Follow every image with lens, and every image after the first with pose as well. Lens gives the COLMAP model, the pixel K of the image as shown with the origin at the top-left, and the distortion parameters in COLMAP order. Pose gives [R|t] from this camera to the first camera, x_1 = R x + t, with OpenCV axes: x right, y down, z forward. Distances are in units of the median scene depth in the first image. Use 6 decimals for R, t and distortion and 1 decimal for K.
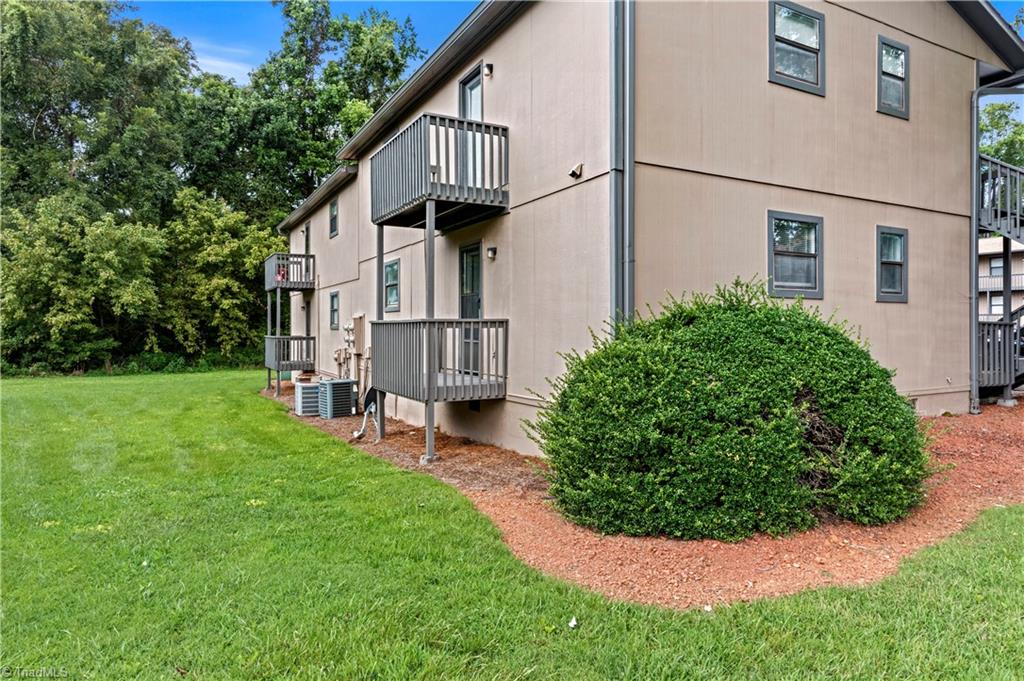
lens RADIAL K [[630.5, 0, 513.9], [0, 630.5, 333.6], [0, 0, 1]] dist [0.017140, 0.001388]
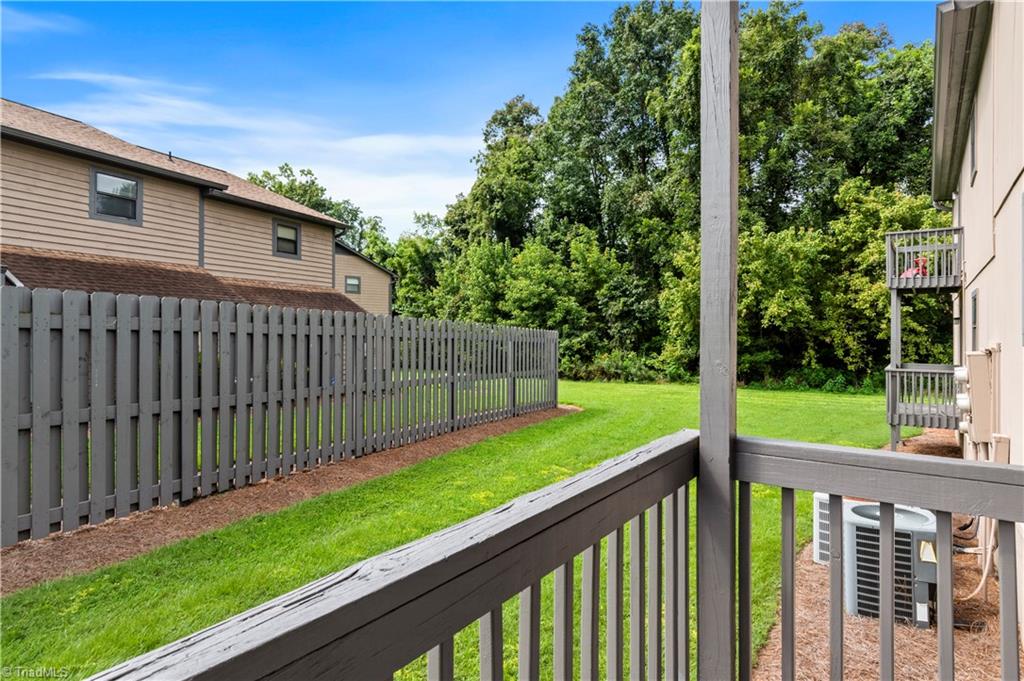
lens RADIAL K [[561.1, 0, 519.4], [0, 561.1, 331.9], [0, 0, 1]] dist [-0.001727, -0.005472]
pose [[0.443333, 0.002002, -0.896355, -0.030215], [-0.014298, 0.999886, -0.004838, -0.011744], [0.896243, 0.014961, 0.443311, 0.261599]]
